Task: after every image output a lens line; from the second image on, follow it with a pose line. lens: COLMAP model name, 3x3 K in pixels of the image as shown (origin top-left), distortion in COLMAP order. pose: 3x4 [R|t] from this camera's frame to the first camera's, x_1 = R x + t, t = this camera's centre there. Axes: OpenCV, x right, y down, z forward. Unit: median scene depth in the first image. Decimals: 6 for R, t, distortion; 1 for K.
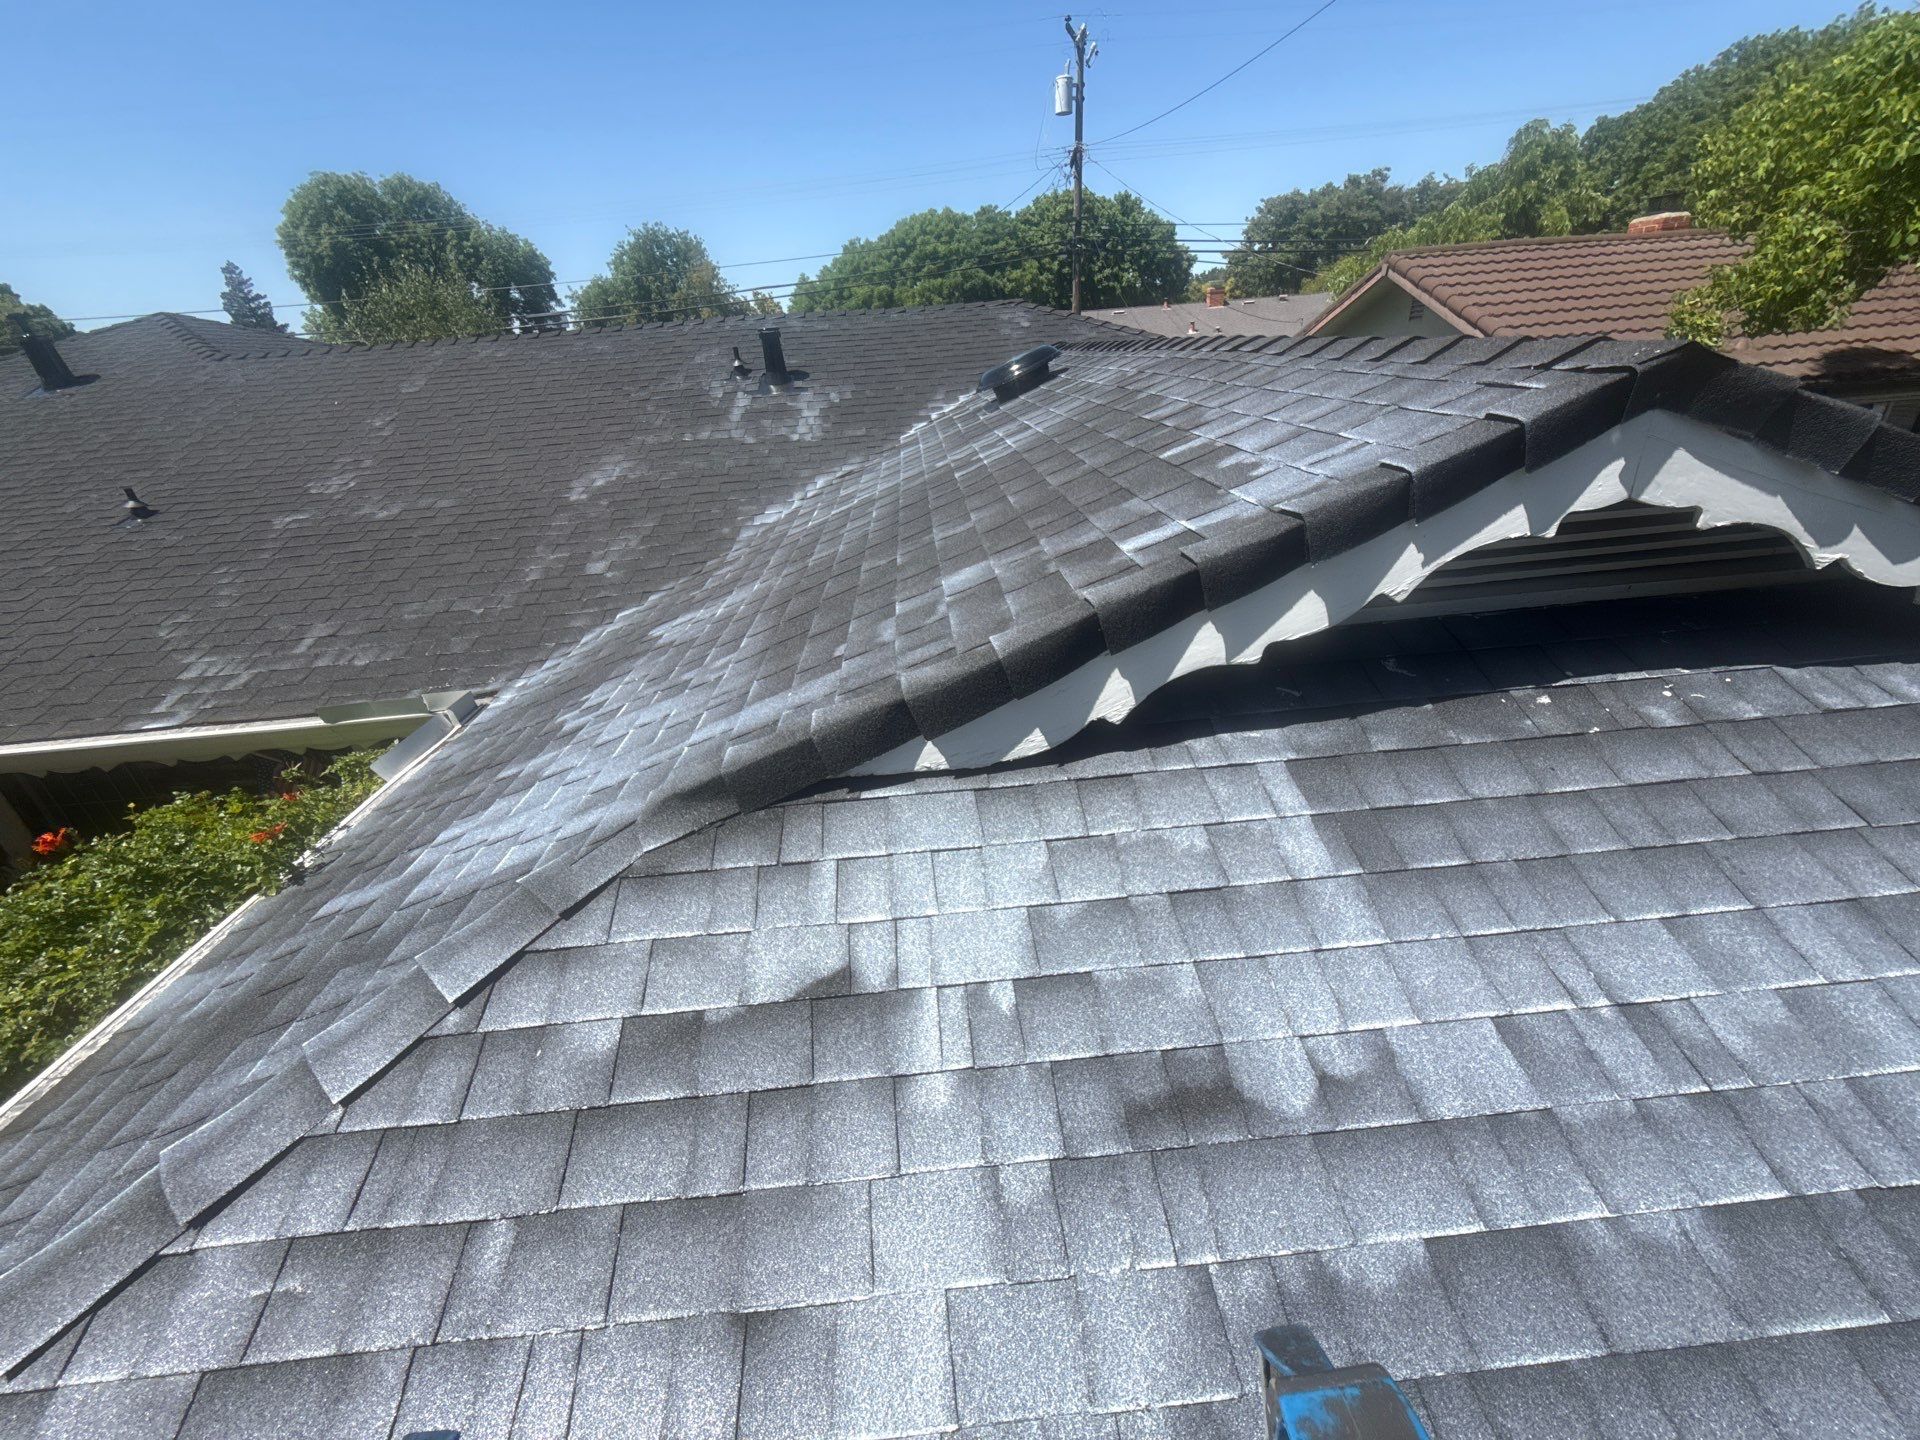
lens RADIAL K [[755.2, 0, 959.9], [0, 755.2, 716.5], [0, 0, 1]] dist [0.000291, -0.000235]
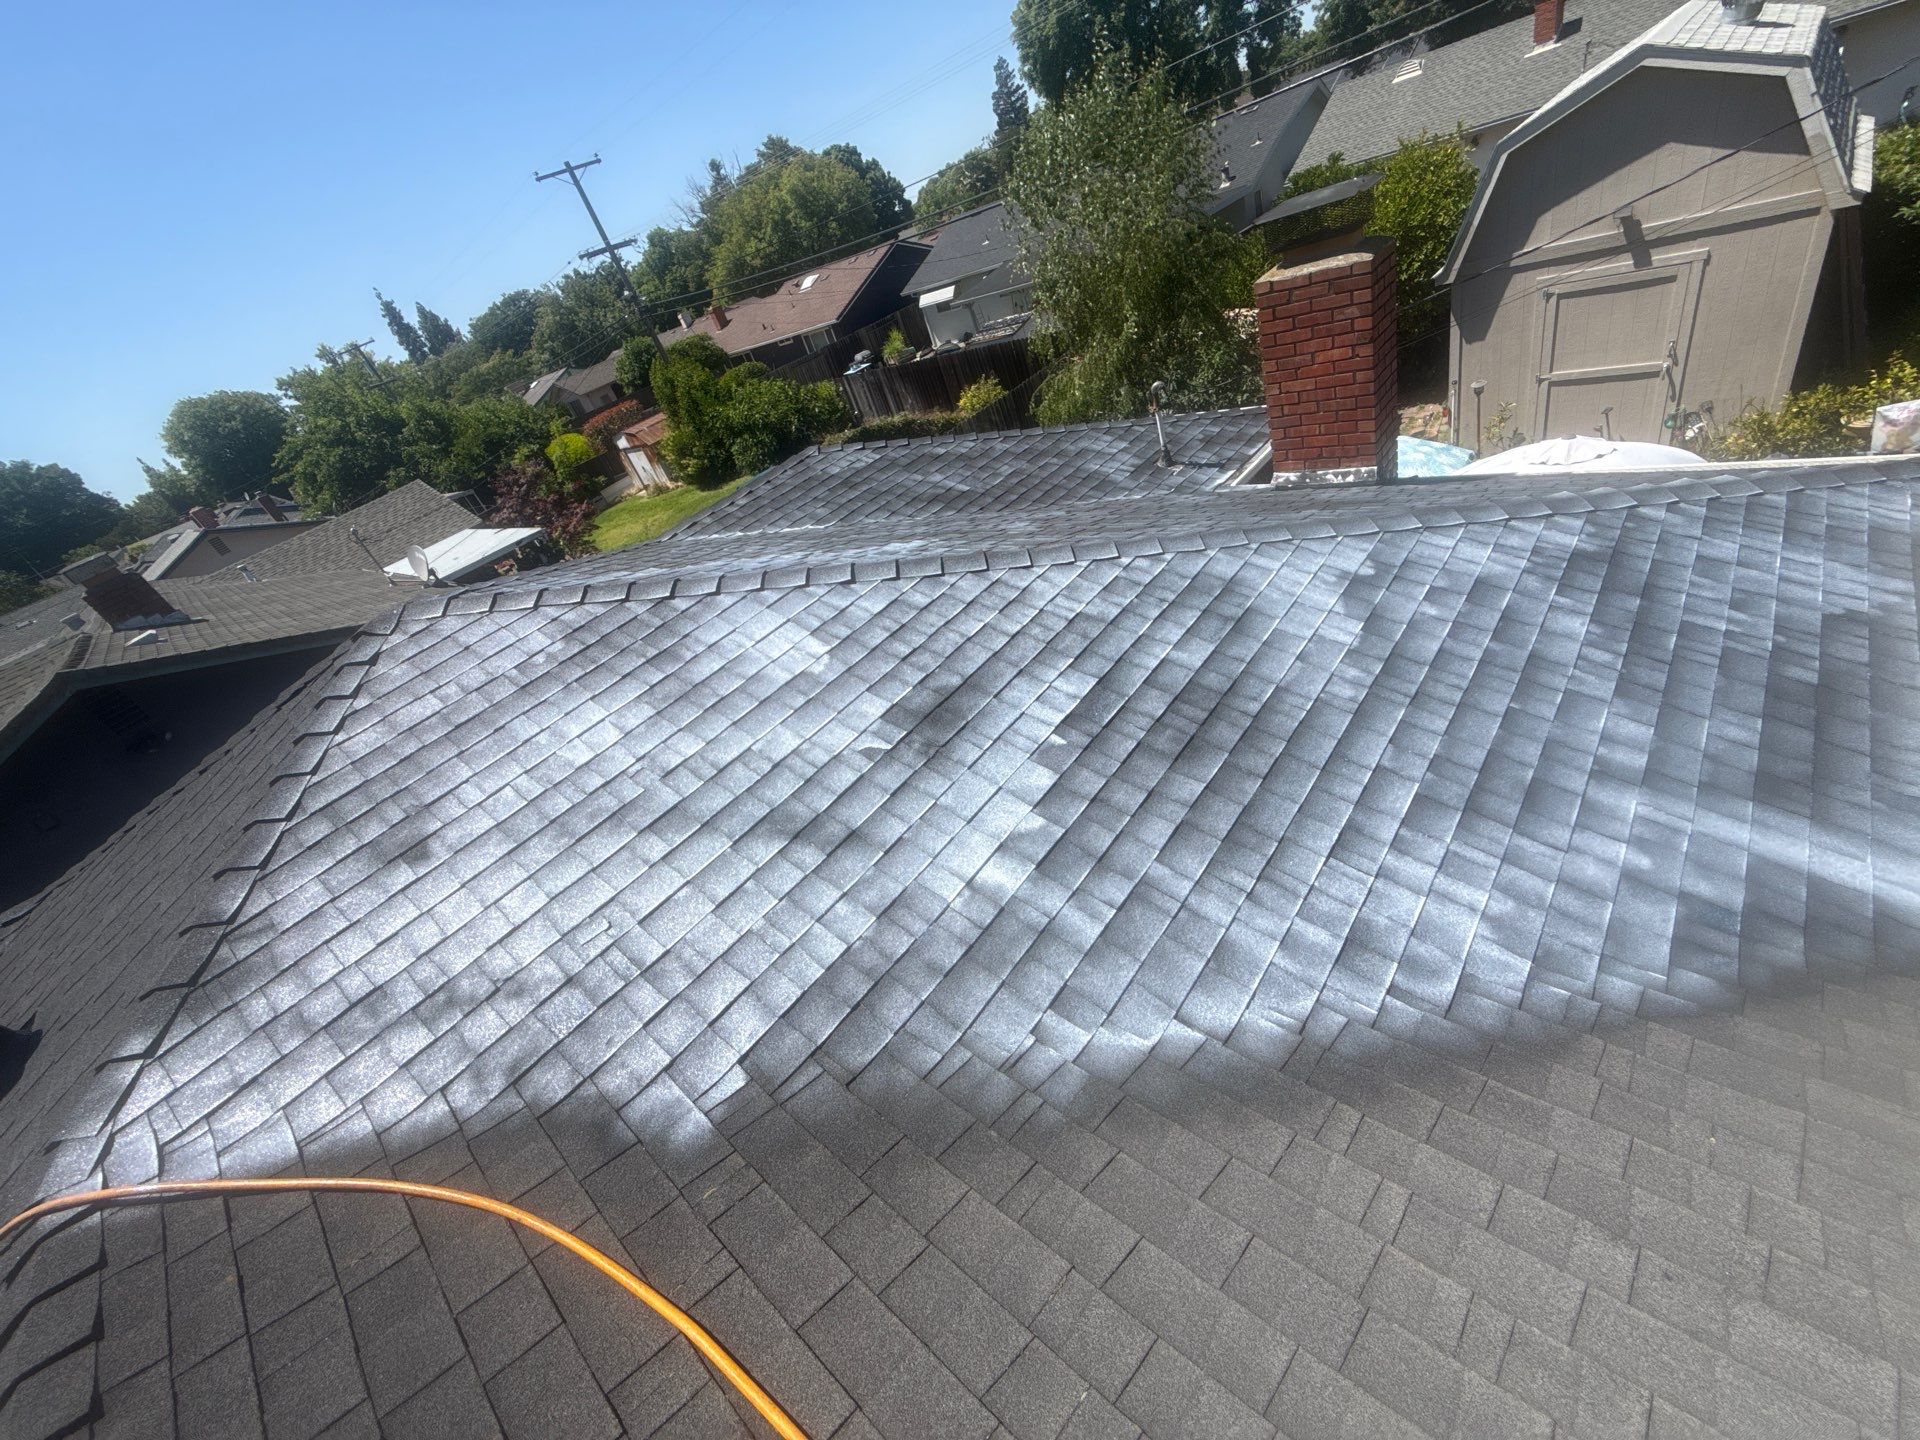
lens RADIAL K [[755.2, 0, 962.3], [0, 755.2, 715.5], [0, 0, 1]] dist [0.000291, -0.000235]
pose [[0.696291, 0.262299, -0.668115, -0.104492], [-0.058038, 0.948361, 0.311837, -0.115187], [0.715409, -0.178353, 0.675559, 0.173008]]
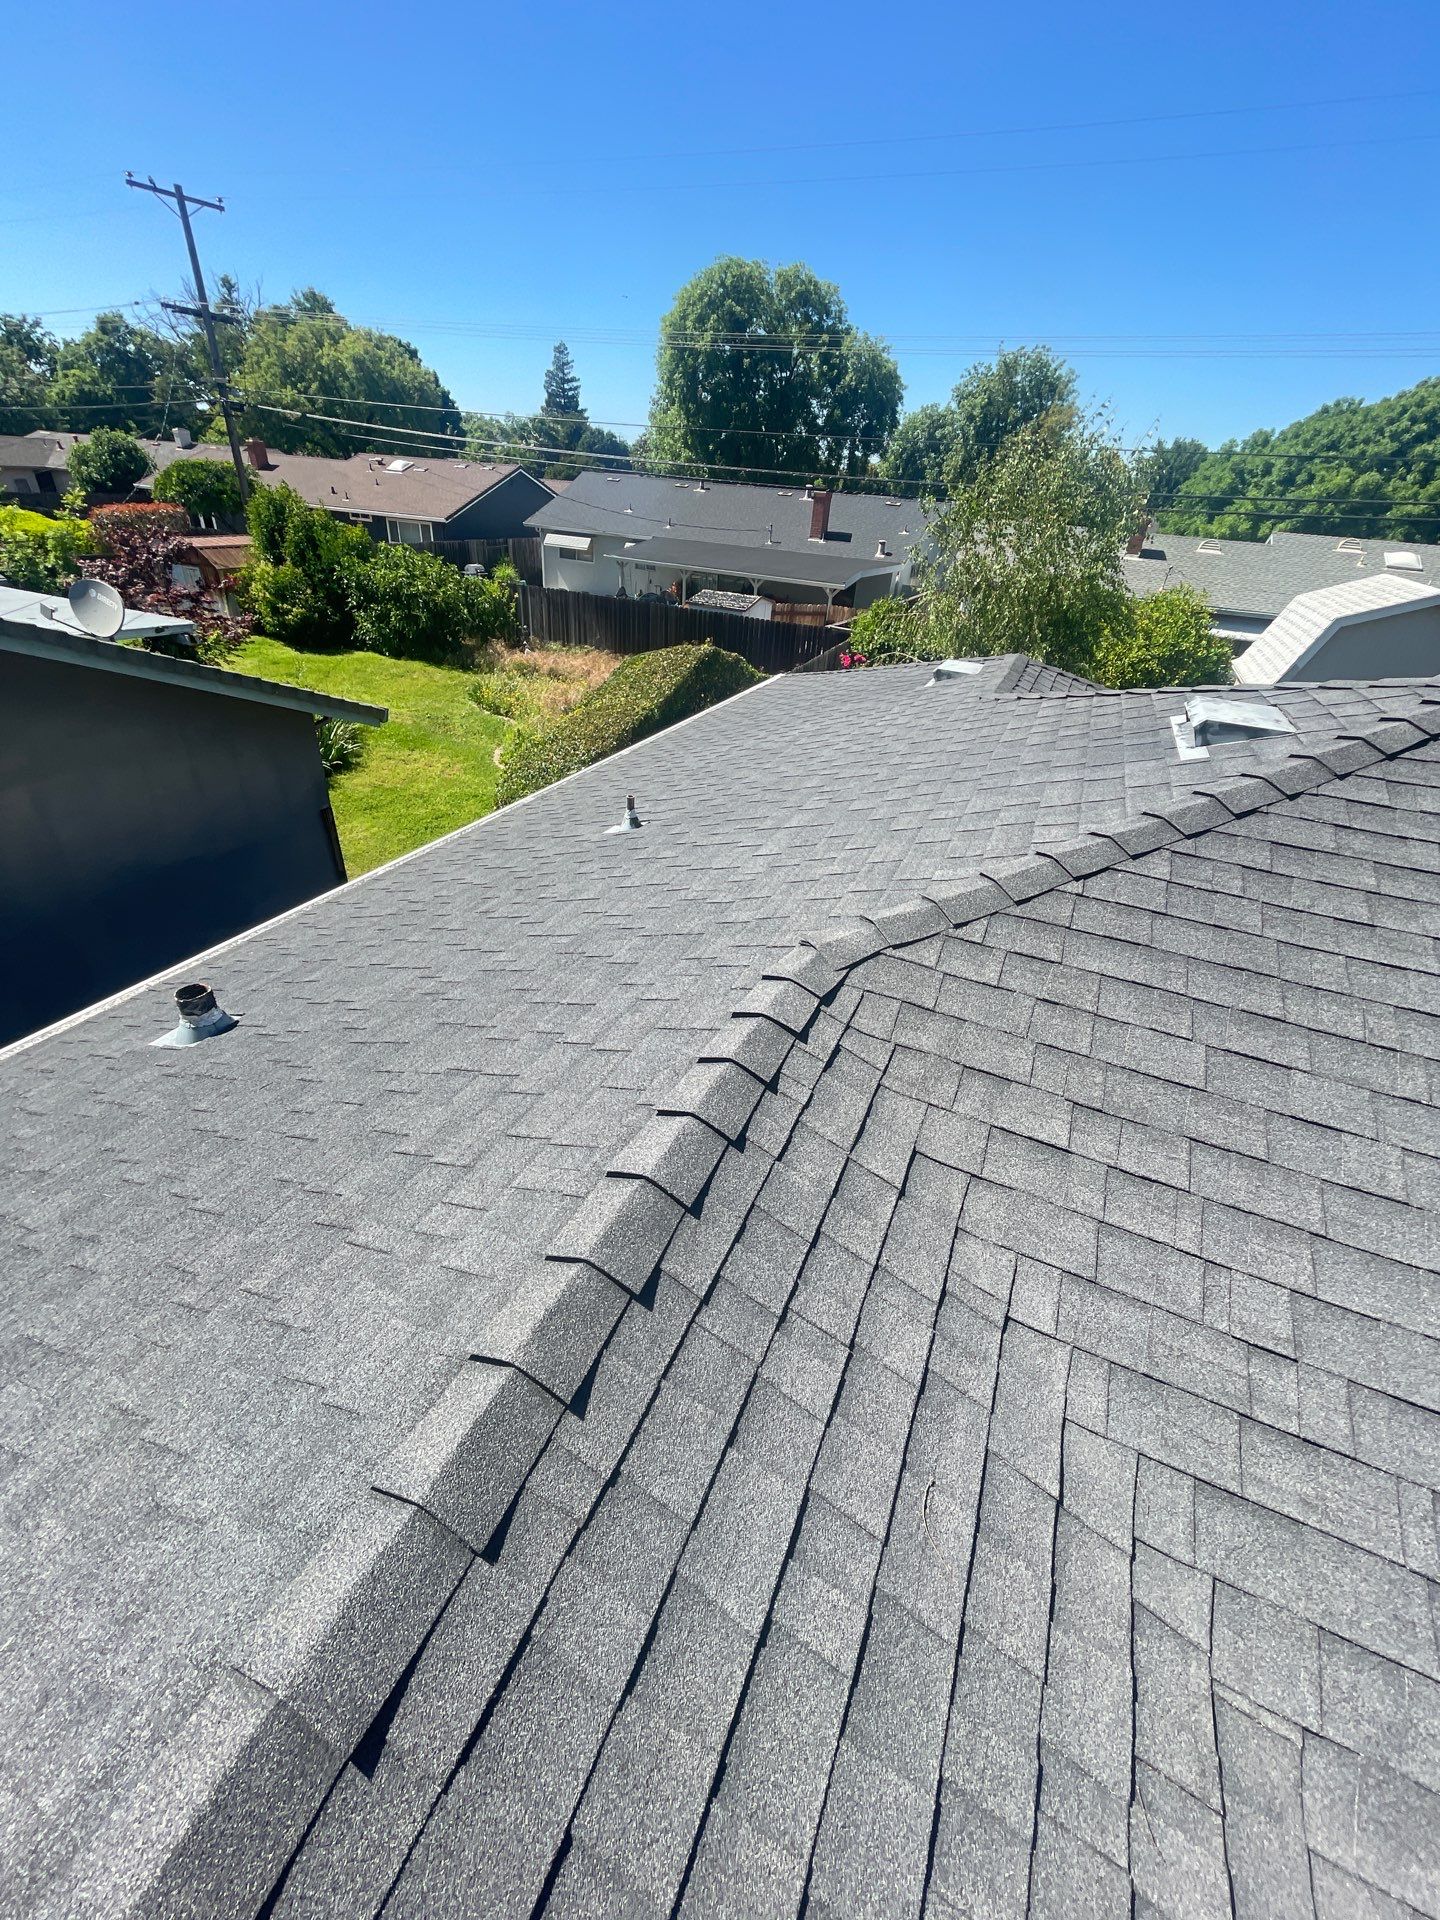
lens RADIAL K [[772.3, 0, 722.8], [0, 772.3, 958.8], [0, 0, 1]] dist [-0.001813, 0.000023]
pose [[0.872121, 0.358292, -0.333214, -0.224230], [-0.324809, 0.933260, 0.153377, -0.067040], [0.365929, -0.025532, 0.930293, 0.105086]]
